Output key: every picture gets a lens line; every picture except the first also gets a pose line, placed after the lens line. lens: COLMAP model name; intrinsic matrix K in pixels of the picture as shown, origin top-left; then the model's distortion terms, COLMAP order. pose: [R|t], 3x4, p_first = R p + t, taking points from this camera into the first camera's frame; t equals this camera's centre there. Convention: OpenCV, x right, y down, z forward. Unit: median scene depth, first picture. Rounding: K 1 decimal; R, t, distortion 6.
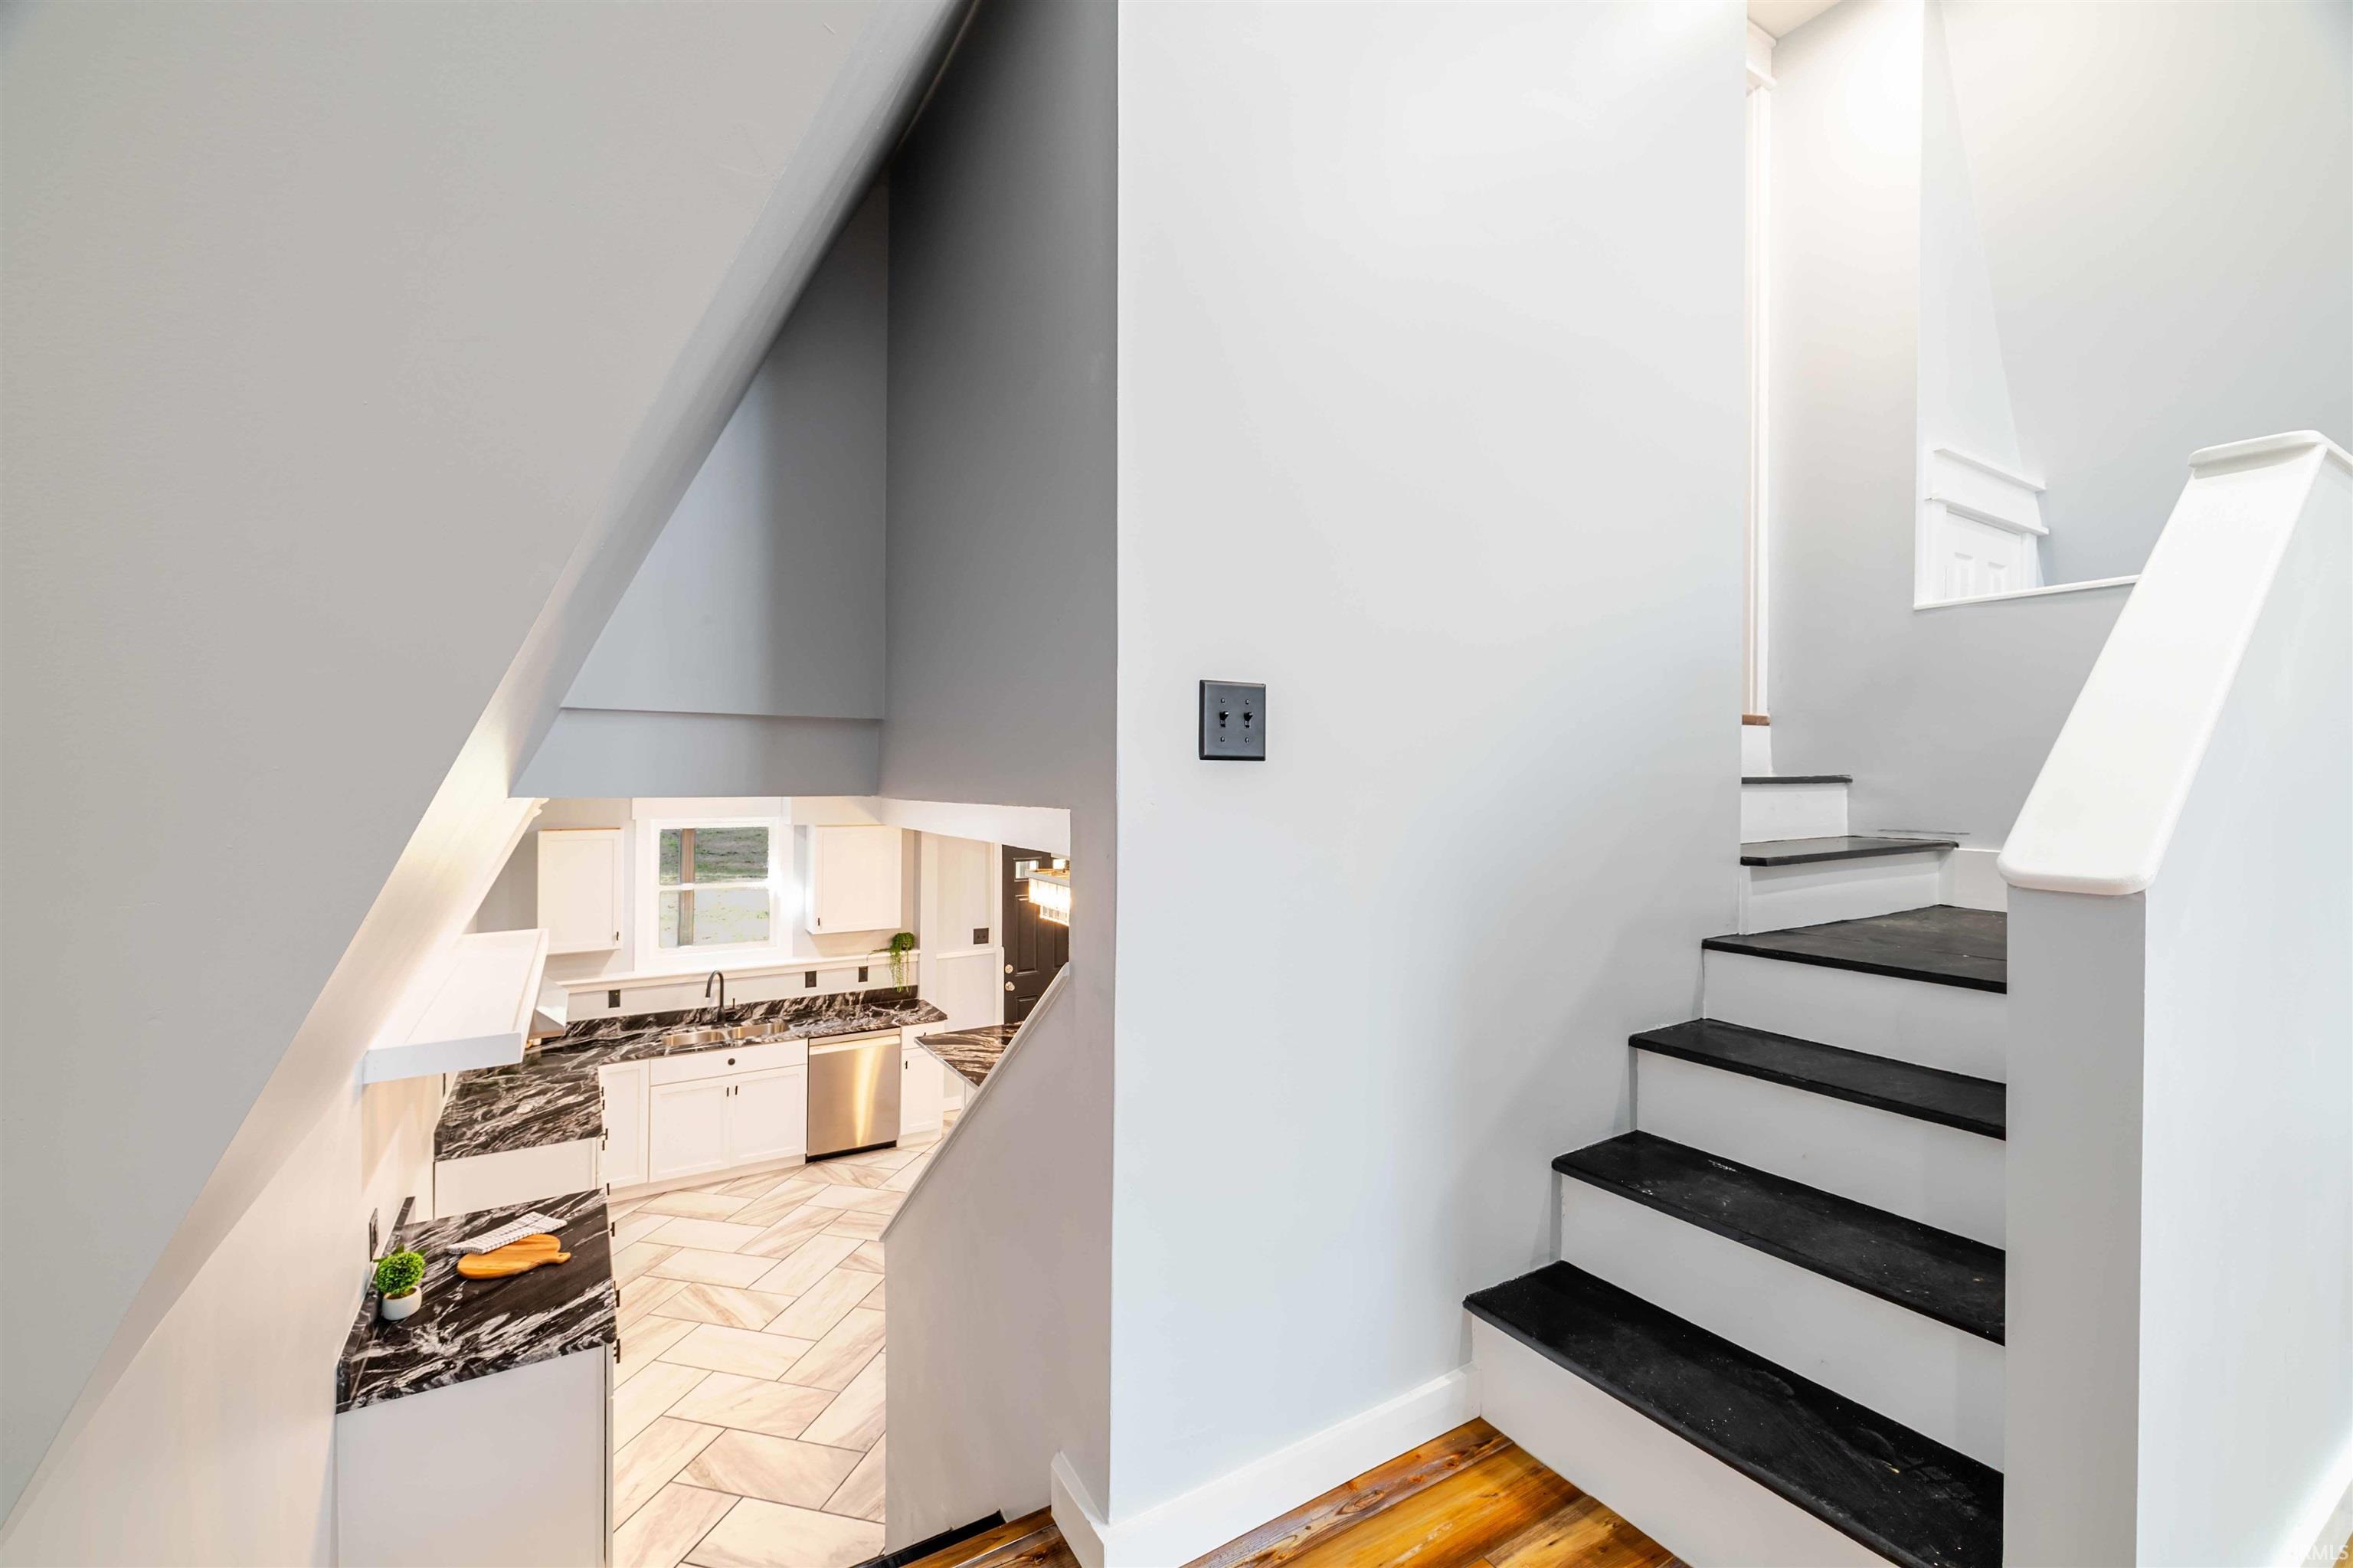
lens RADIAL K [[978.2, 0, 1176.5], [0, 978.2, 784.0], [0, 0, 1]] dist [-0.002537, -0.000308]
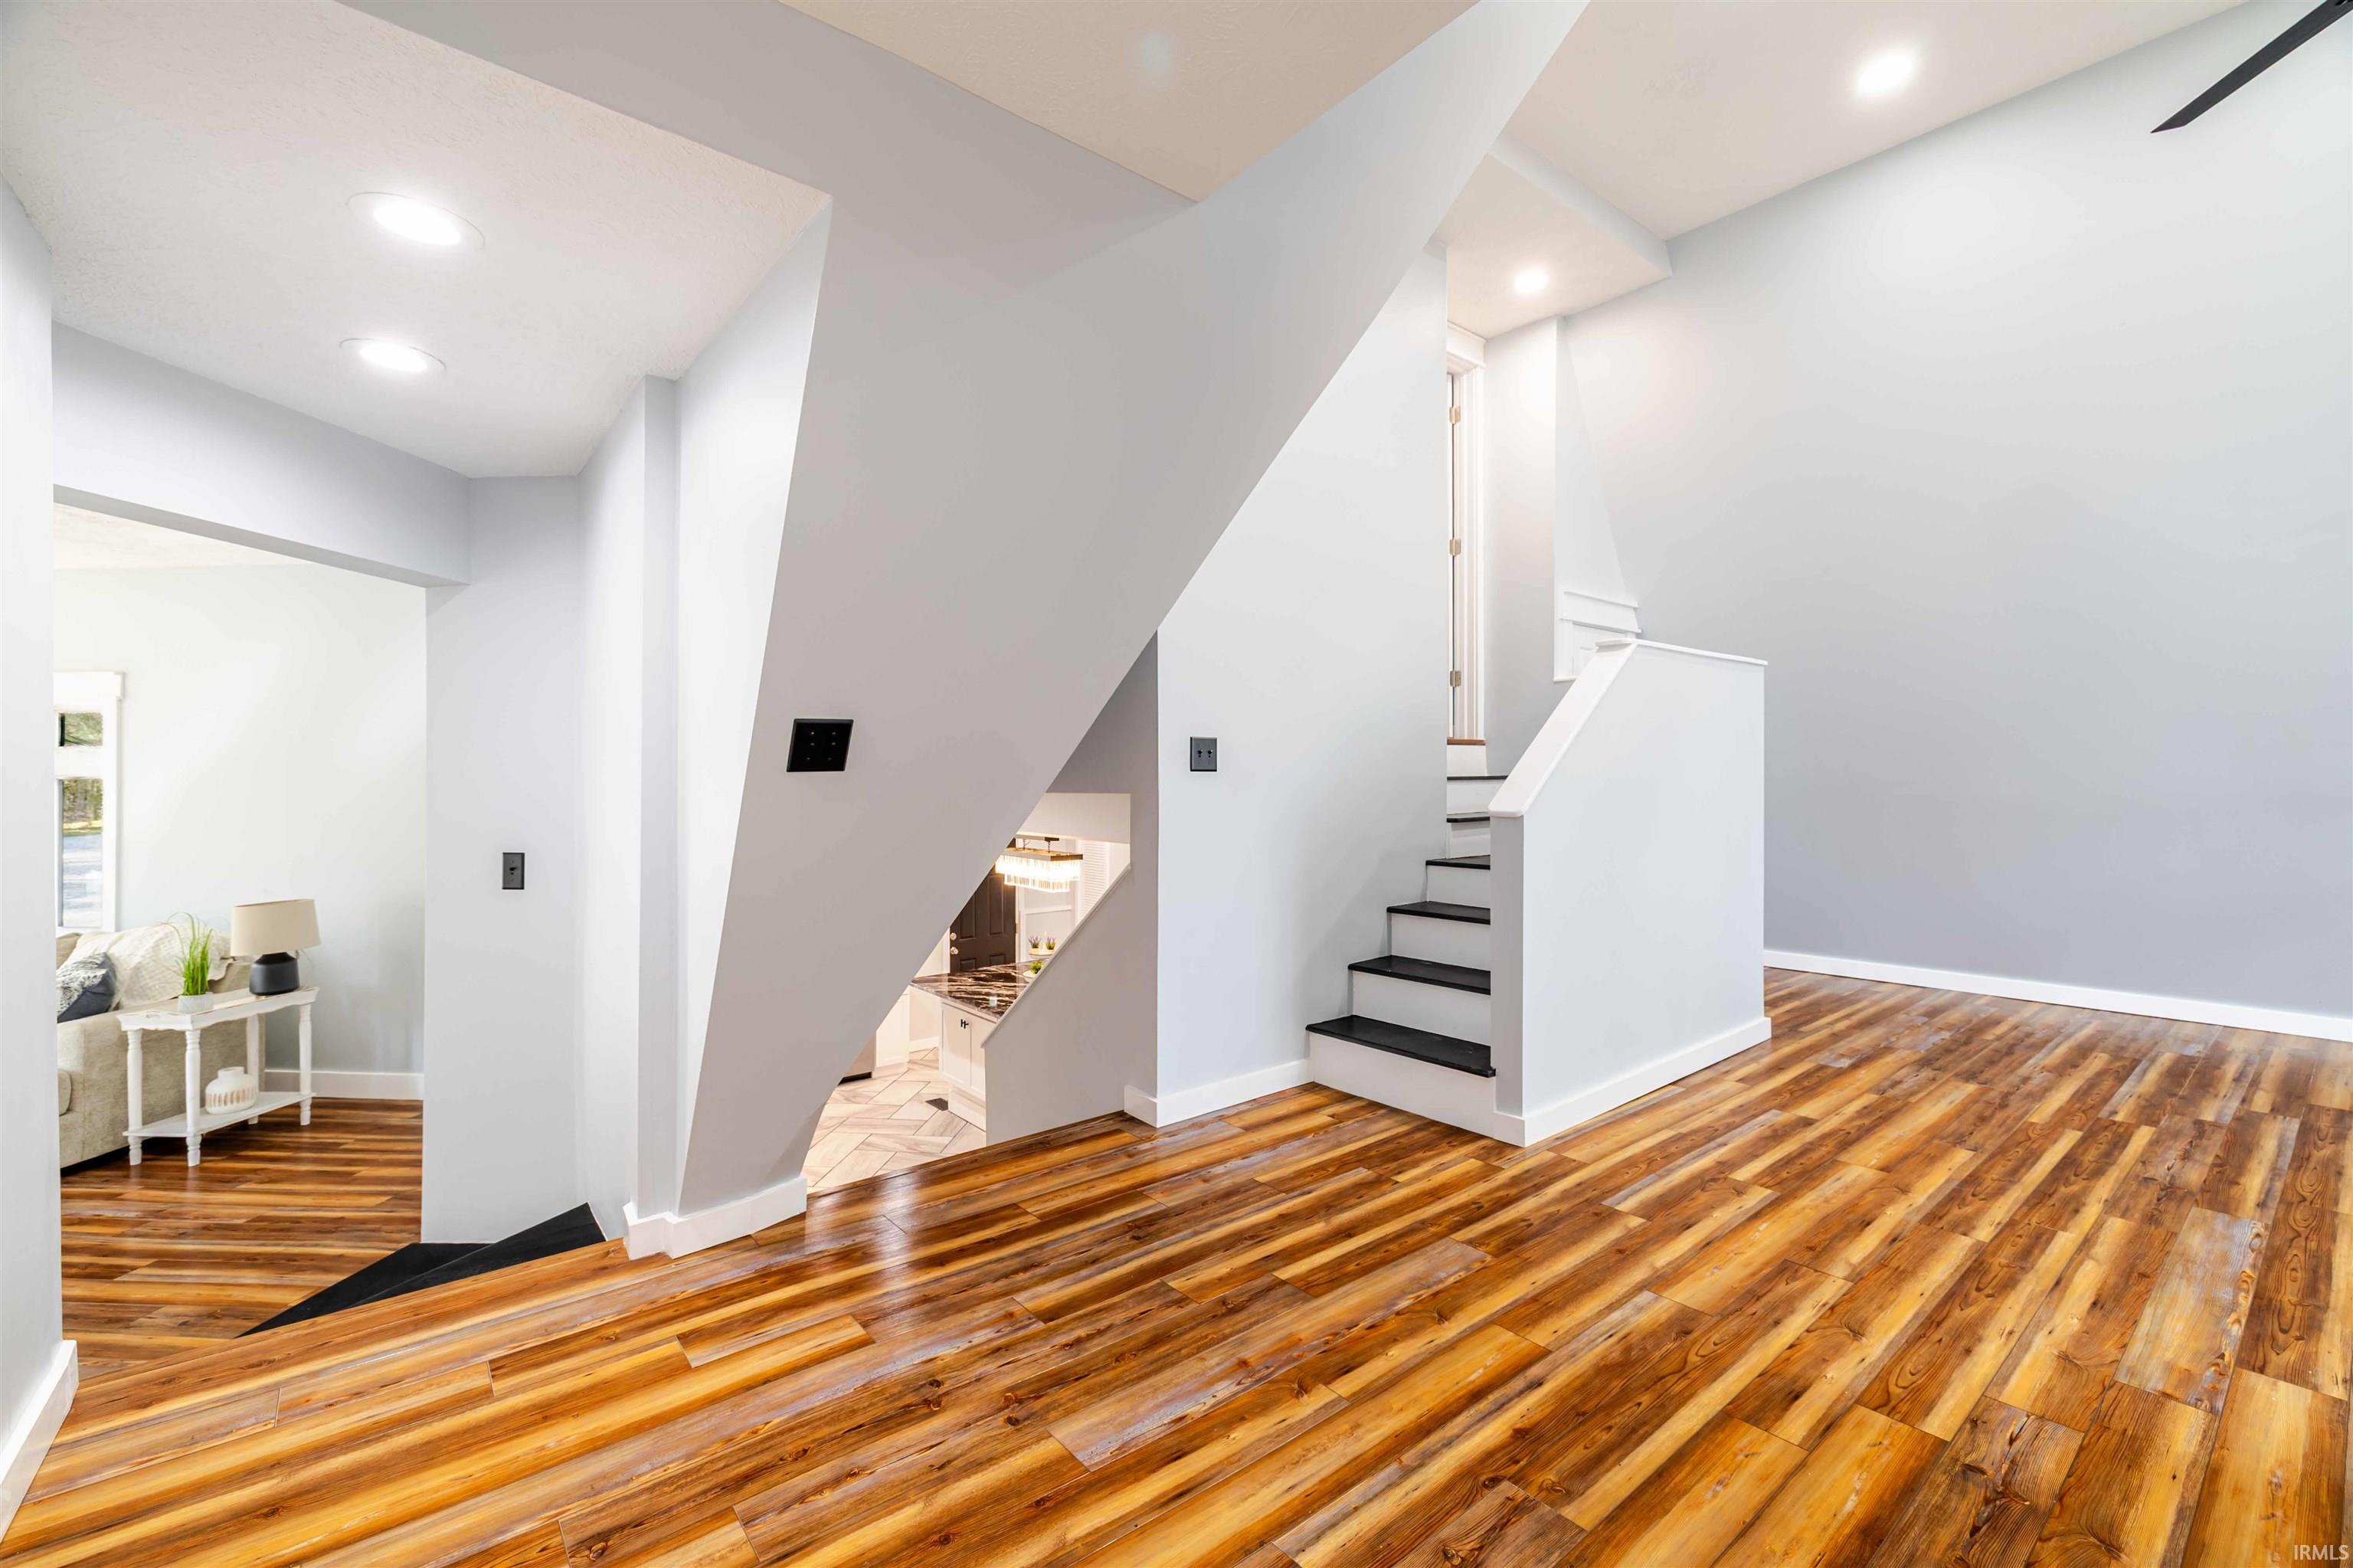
lens RADIAL K [[978.2, 0, 1176.5], [0, 978.2, 784.0], [0, 0, 1]] dist [-0.002537, -0.000308]
pose [[0.990682, -0.007176, 0.136005, -0.230272], [0.007030, 0.999974, 0.001557, 0.000413], [-0.136013, -0.000586, 0.990707, -0.914755]]
